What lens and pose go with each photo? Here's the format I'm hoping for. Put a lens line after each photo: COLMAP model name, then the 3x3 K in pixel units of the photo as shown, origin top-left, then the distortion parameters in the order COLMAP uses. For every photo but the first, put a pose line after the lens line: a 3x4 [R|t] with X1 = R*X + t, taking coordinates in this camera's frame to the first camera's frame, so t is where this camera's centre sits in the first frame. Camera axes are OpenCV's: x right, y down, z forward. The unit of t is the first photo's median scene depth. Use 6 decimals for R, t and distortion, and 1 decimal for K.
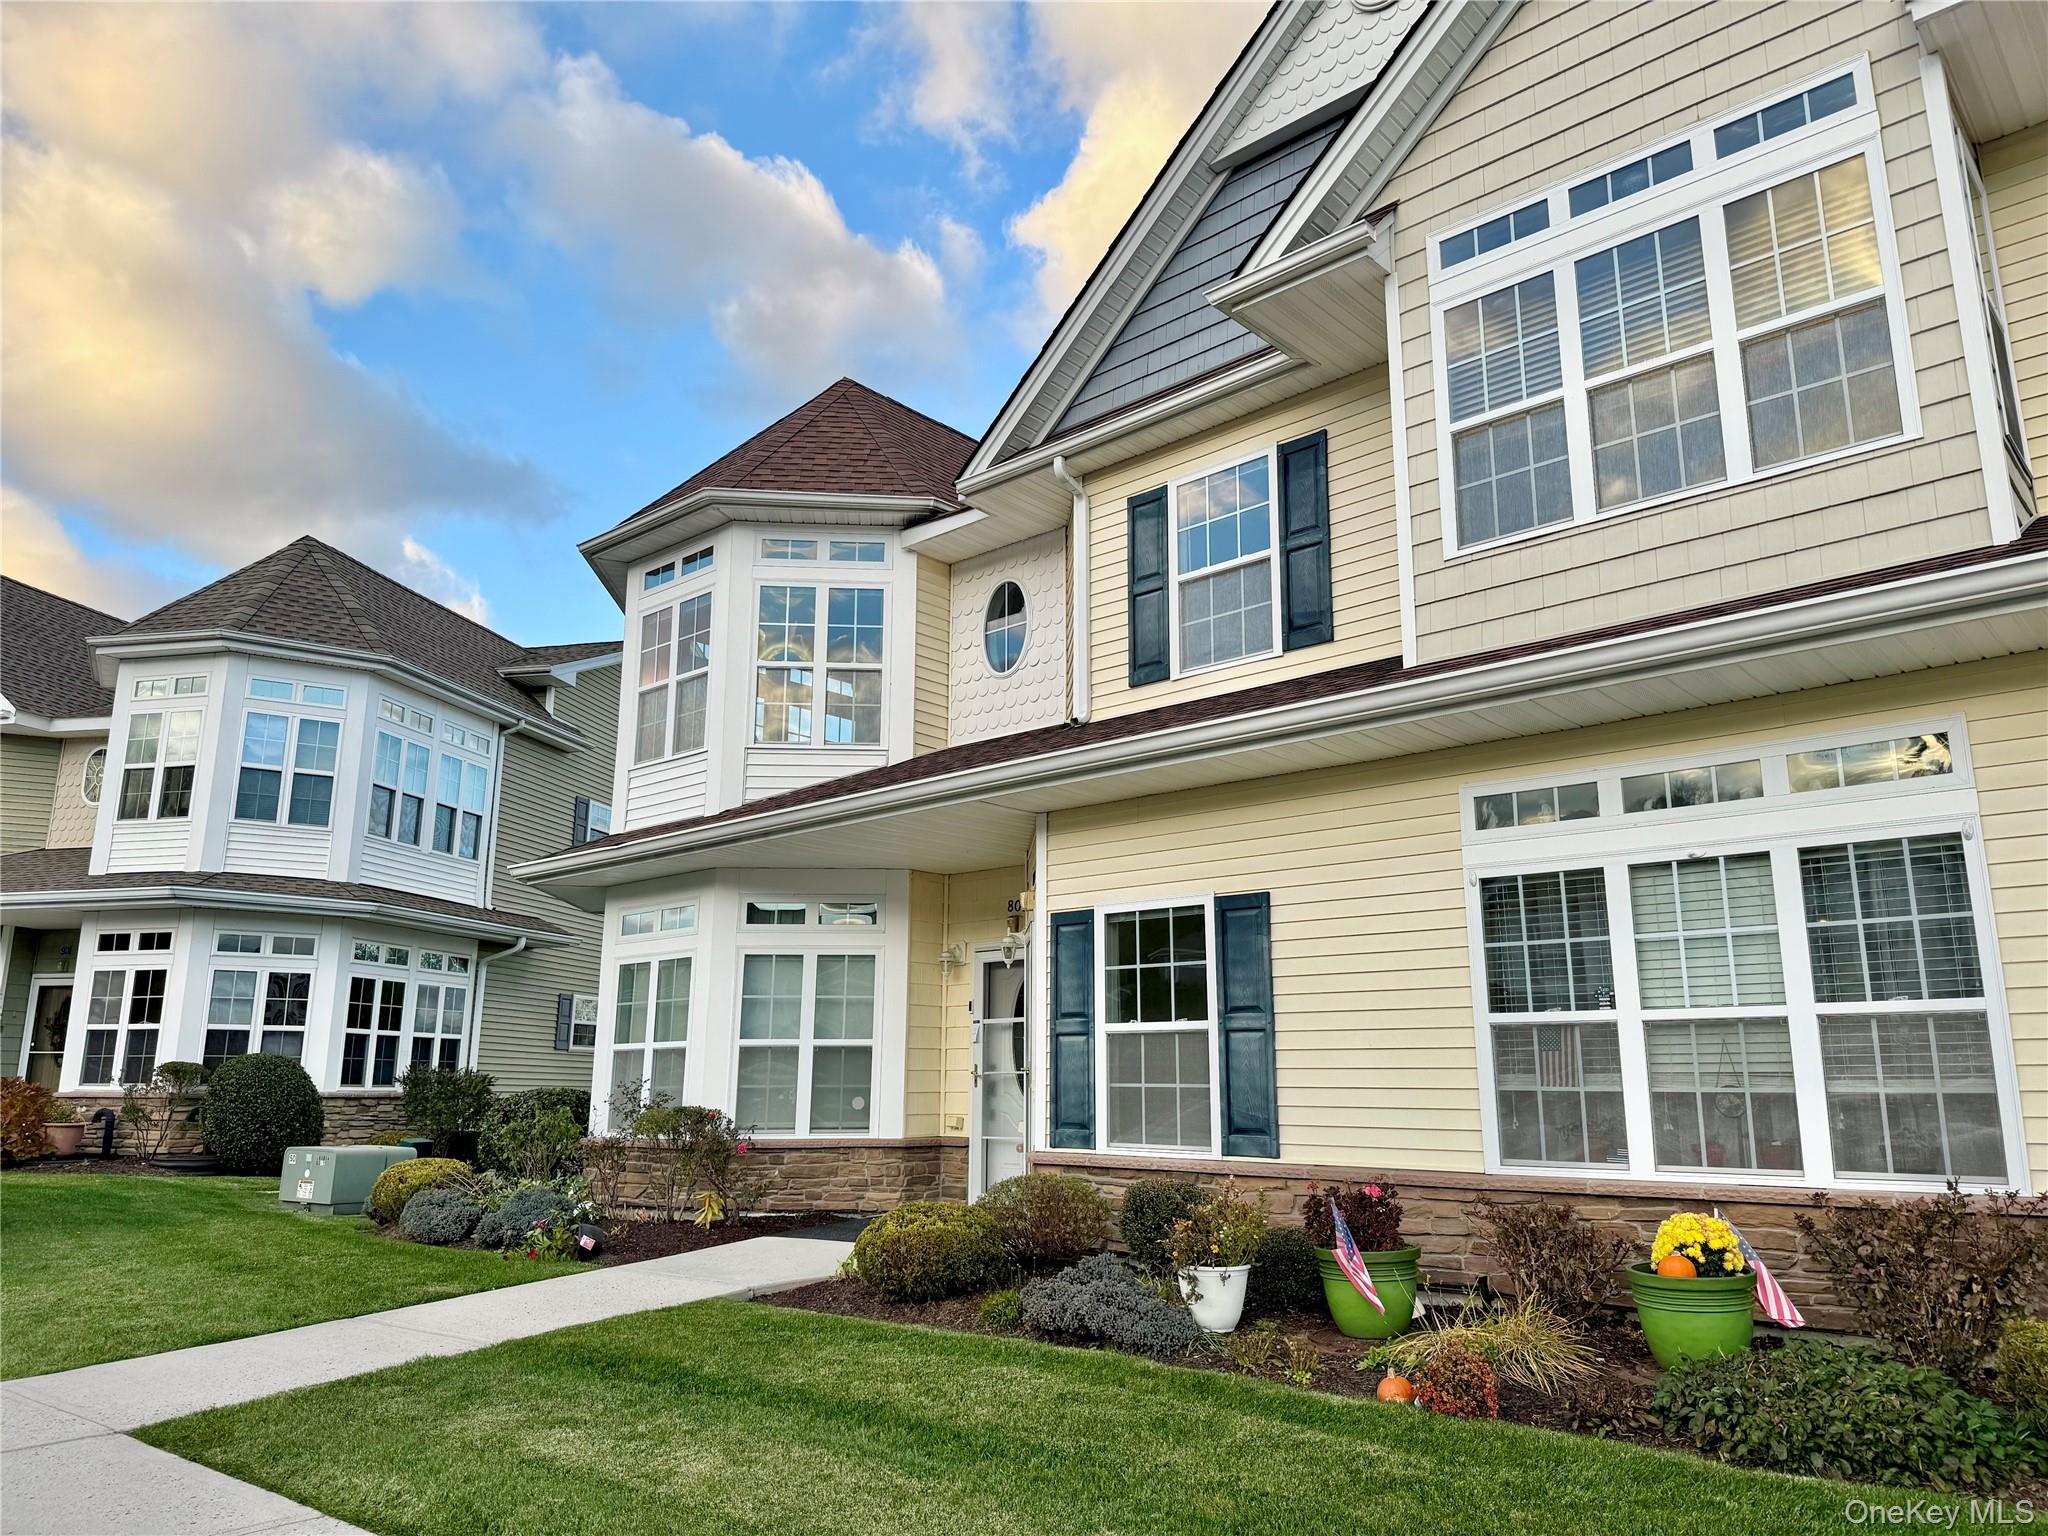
lens RADIAL K [[1436.3, 0, 1026.8], [0, 1436.3, 773.5], [0, 0, 1]] dist [0.056956, -0.069832]
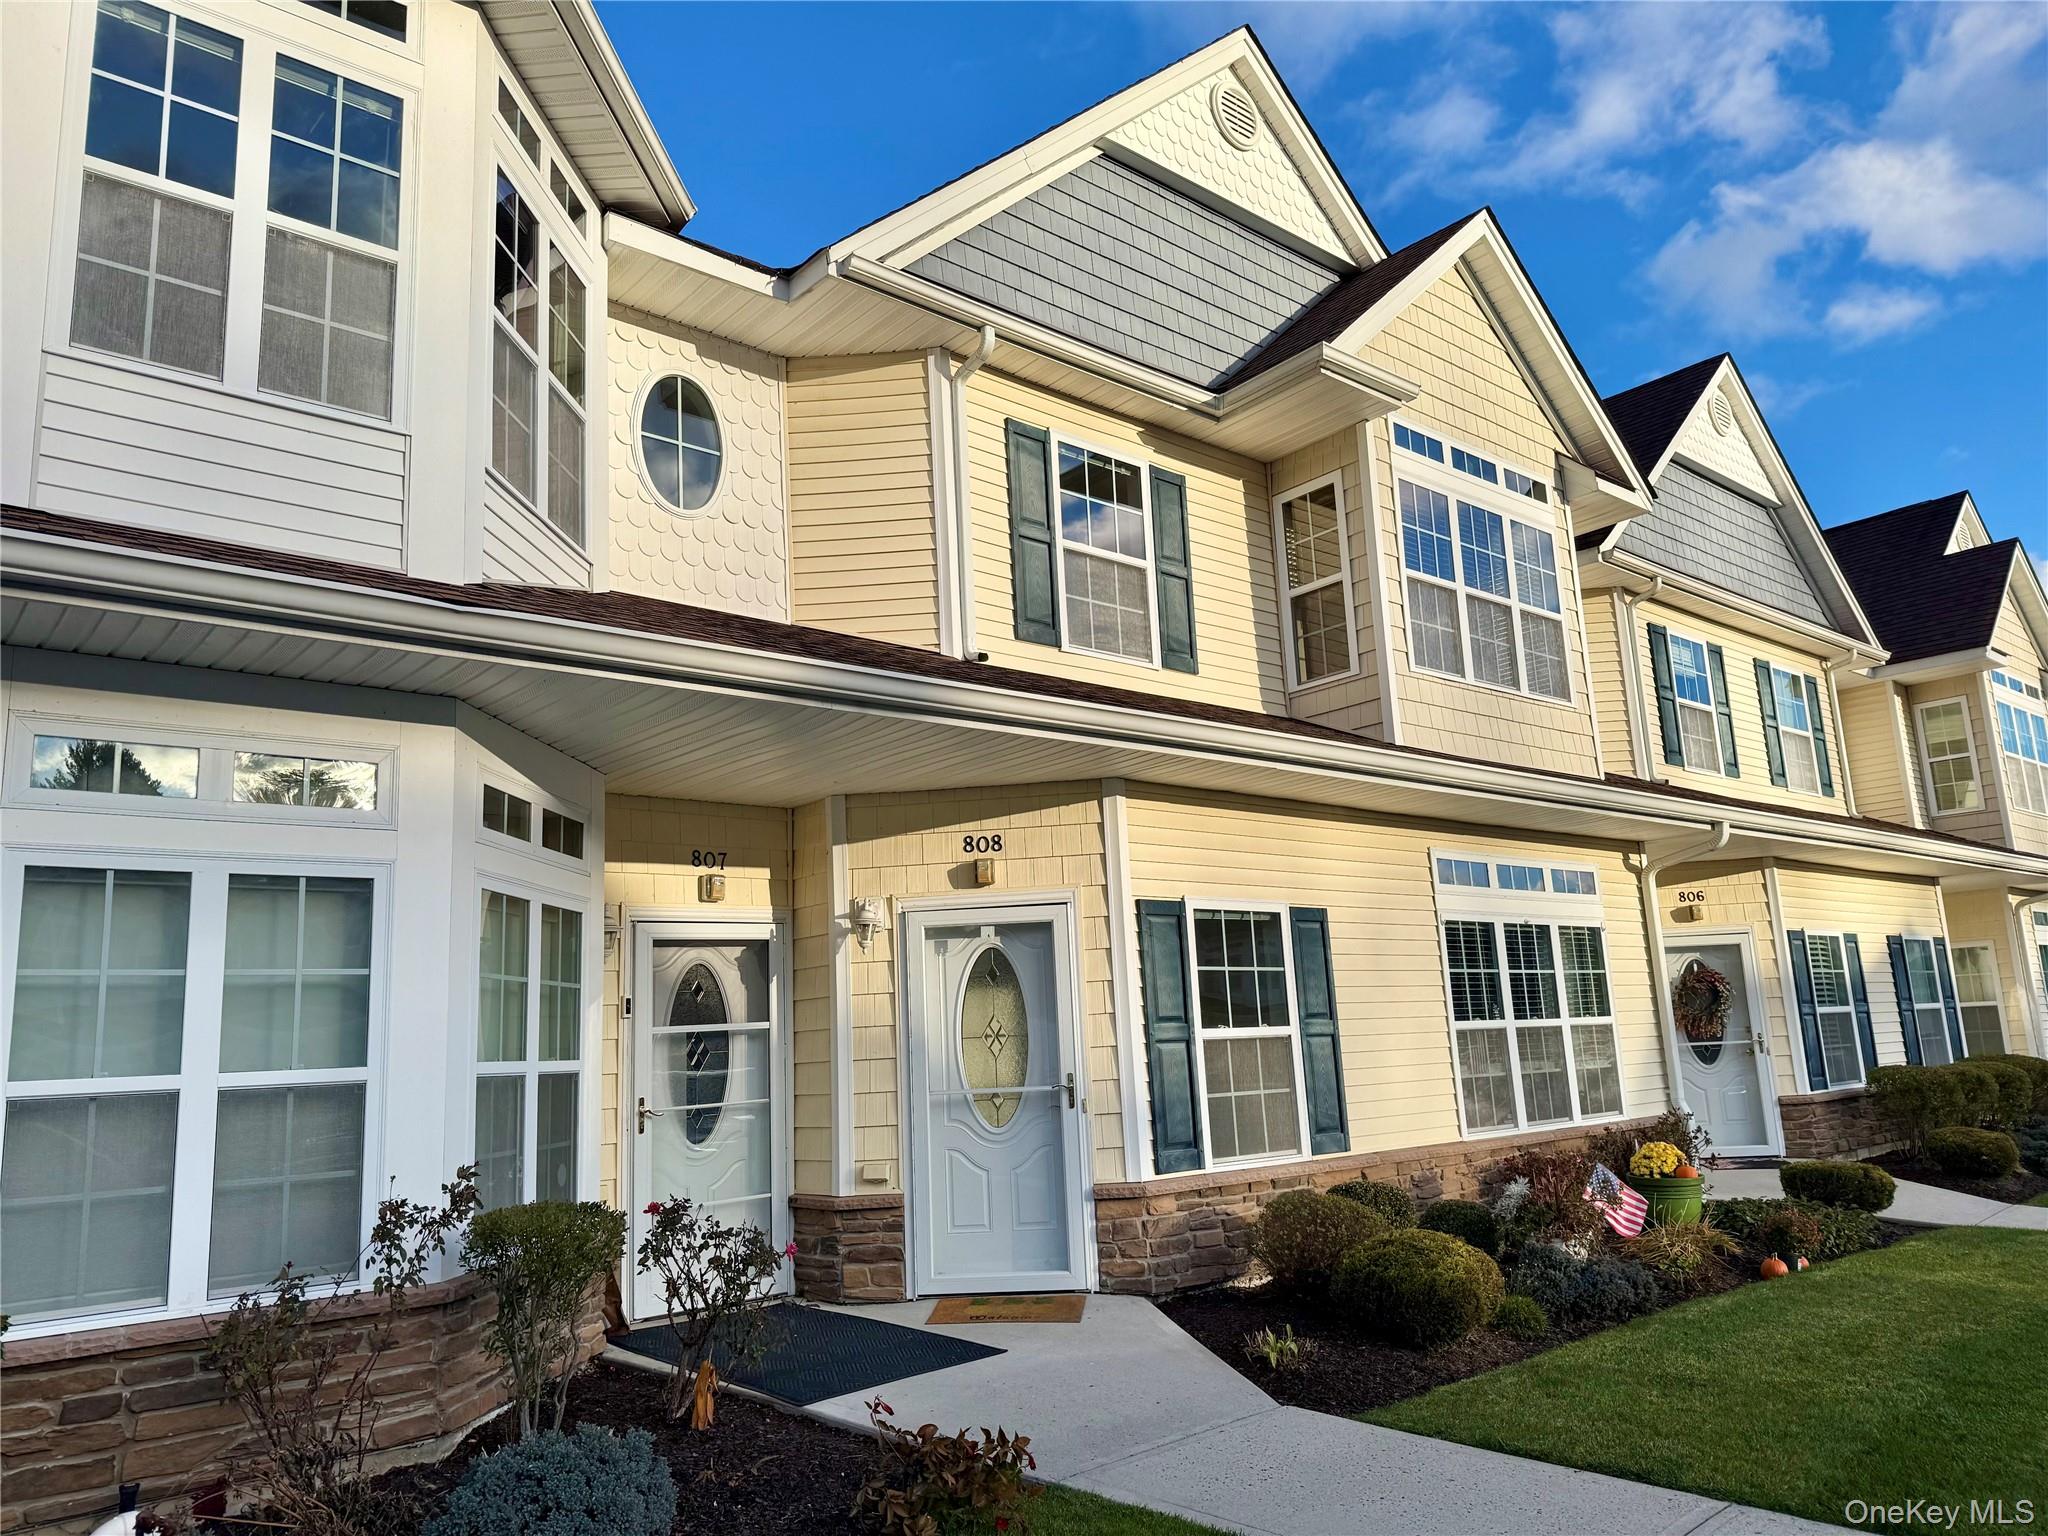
lens RADIAL K [[1436.3, 0, 1021.5], [0, 1436.3, 779.4], [0, 0, 1]] dist [0.056956, -0.069832]
pose [[0.120352, 0.176531, 0.976910, -0.914825], [-0.164974, 0.973936, -0.155670, 0.188952], [-0.978928, -0.142429, 0.146338, 1.047515]]
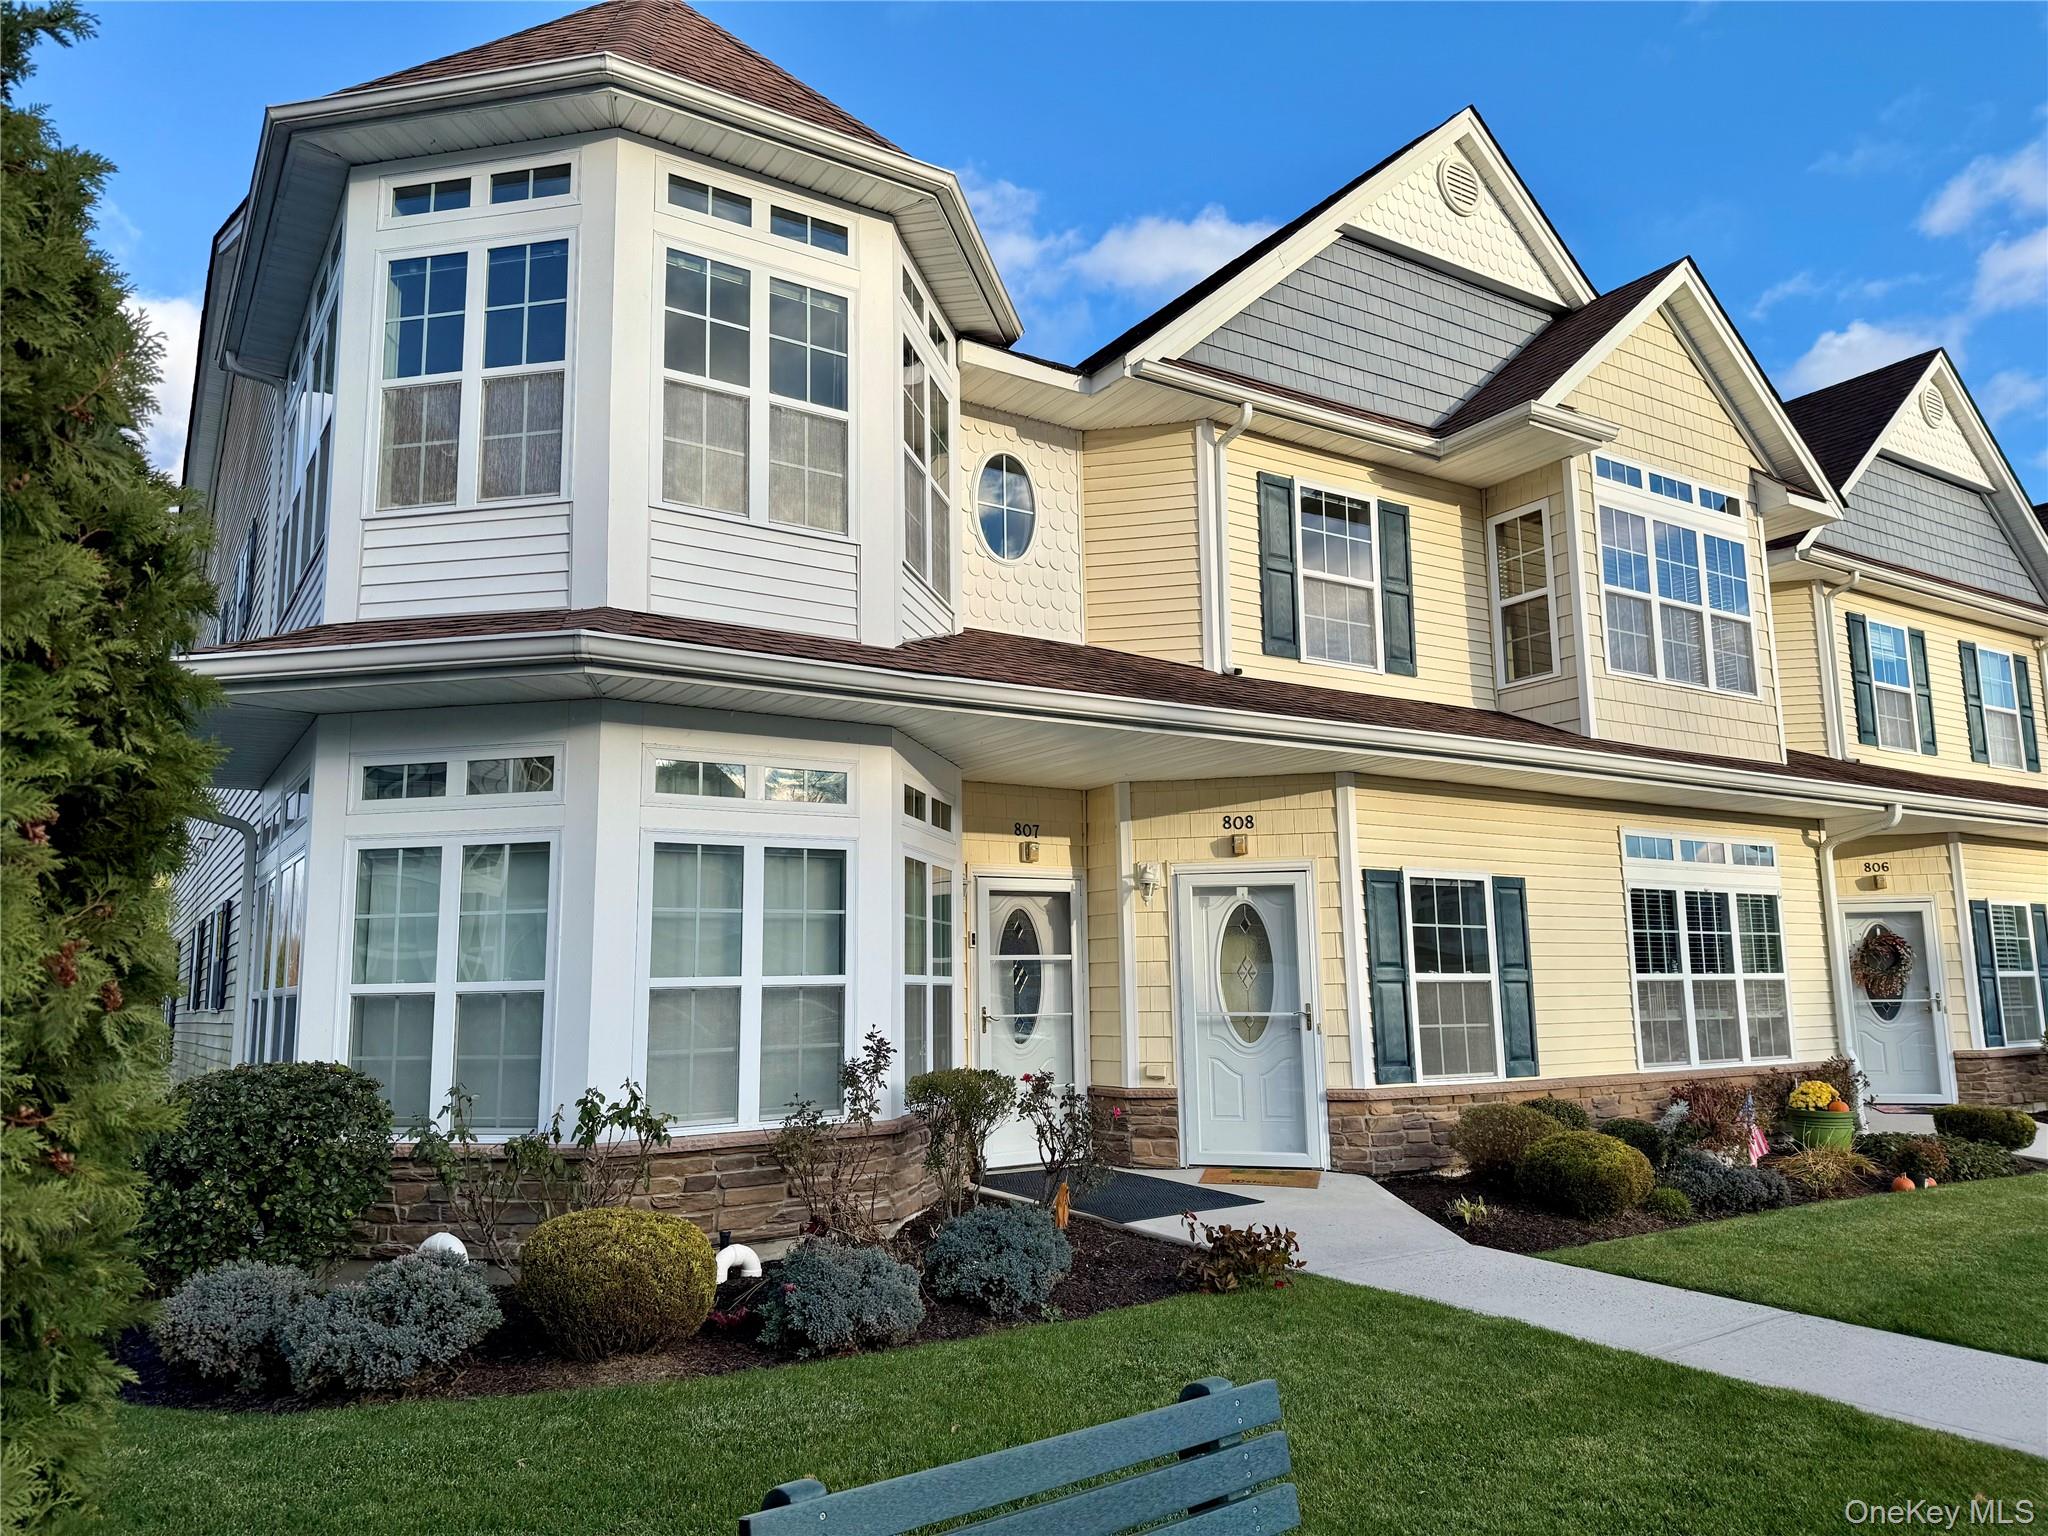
lens RADIAL K [[1436.3, 0, 1026.8], [0, 1436.3, 775.1], [0, 0, 1]] dist [0.056956, -0.069832]
pose [[0.252256, 0.141058, 0.957324, -1.189567], [-0.192074, 0.976932, -0.093336, 0.195505], [-0.948406, -0.160333, 0.273531, 1.051062]]
